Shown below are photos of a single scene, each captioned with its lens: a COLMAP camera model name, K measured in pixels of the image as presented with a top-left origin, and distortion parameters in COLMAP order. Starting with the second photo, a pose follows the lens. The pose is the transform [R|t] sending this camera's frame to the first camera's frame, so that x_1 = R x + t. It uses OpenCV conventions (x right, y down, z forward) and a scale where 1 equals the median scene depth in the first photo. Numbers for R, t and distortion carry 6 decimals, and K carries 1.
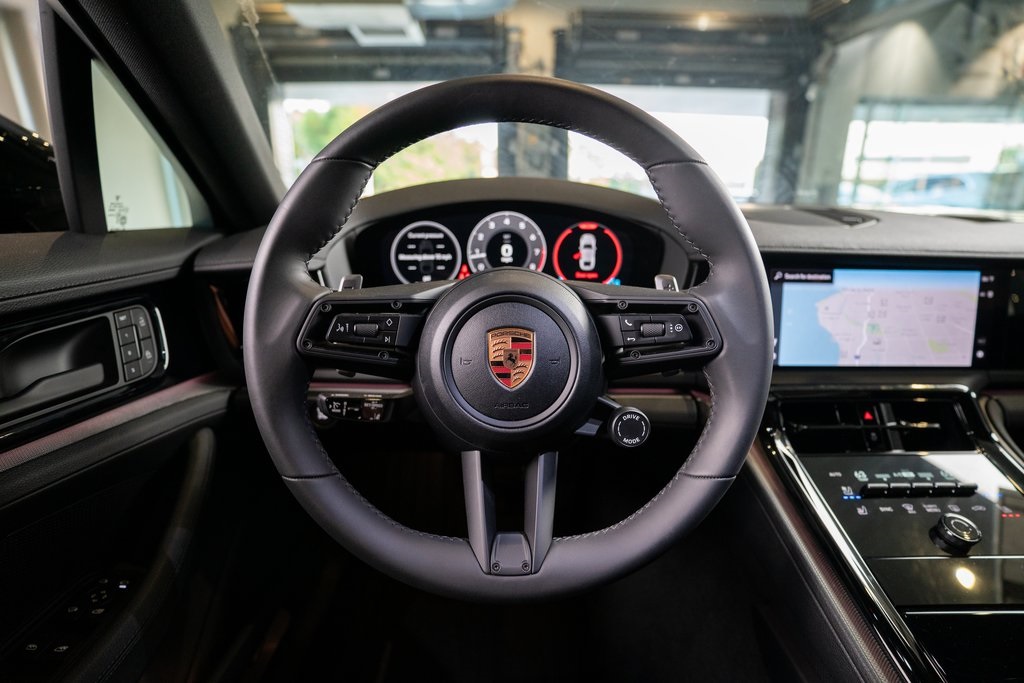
lens RADIAL K [[493.9, 0, 514.6], [0, 493.9, 335.9], [0, 0, 1]] dist [-0.070332, 0.034286]
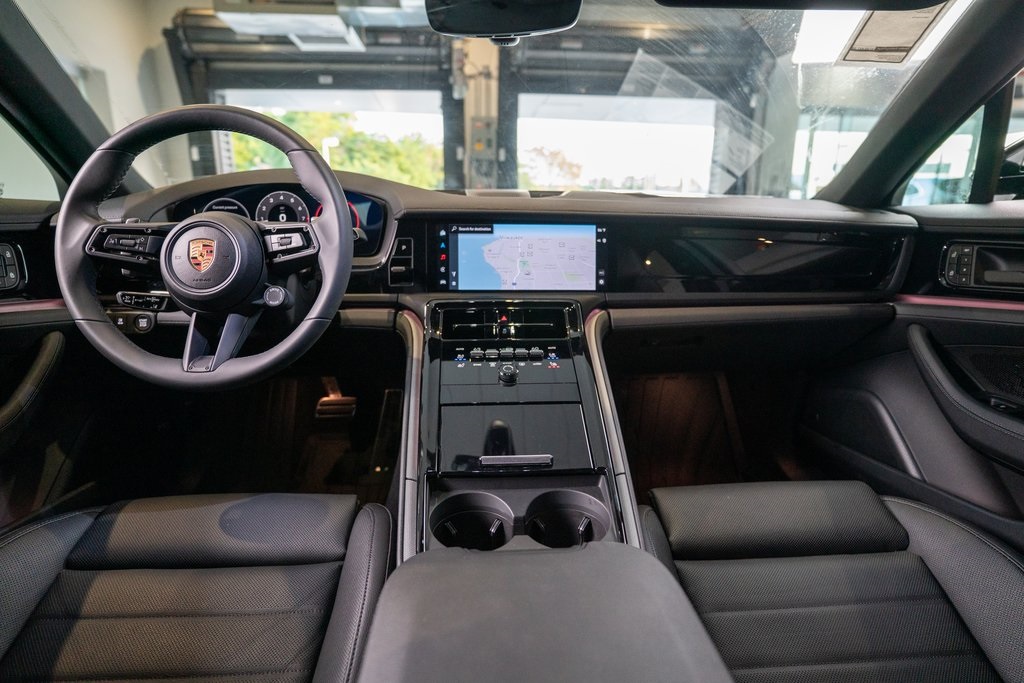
lens RADIAL K [[519.6, 0, 505.4], [0, 519.6, 338.8], [0, 0, 1]] dist [-0.072411, 0.041846]
pose [[0.998973, -0.012811, 0.043452, 0.621013], [0.013934, 0.999574, -0.025646, 0.251564], [-0.043105, 0.026225, 0.998726, -0.568747]]
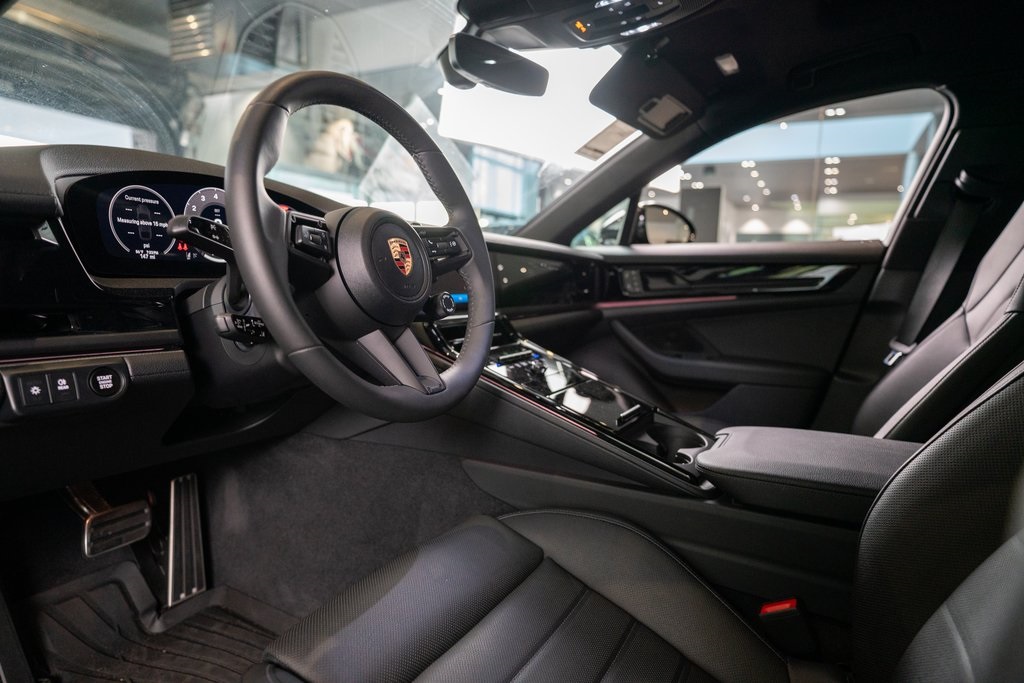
lens RADIAL K [[595.4, 0, 512.0], [0, 595.4, 341.5], [0, 0, 1]] dist [-0.064639, 0.059214]
pose [[0.499503, -0.088609, 0.861769, -0.876316], [0.208286, 0.977860, -0.020182, 0.248235], [-0.840901, 0.189575, 0.506900, -0.121511]]
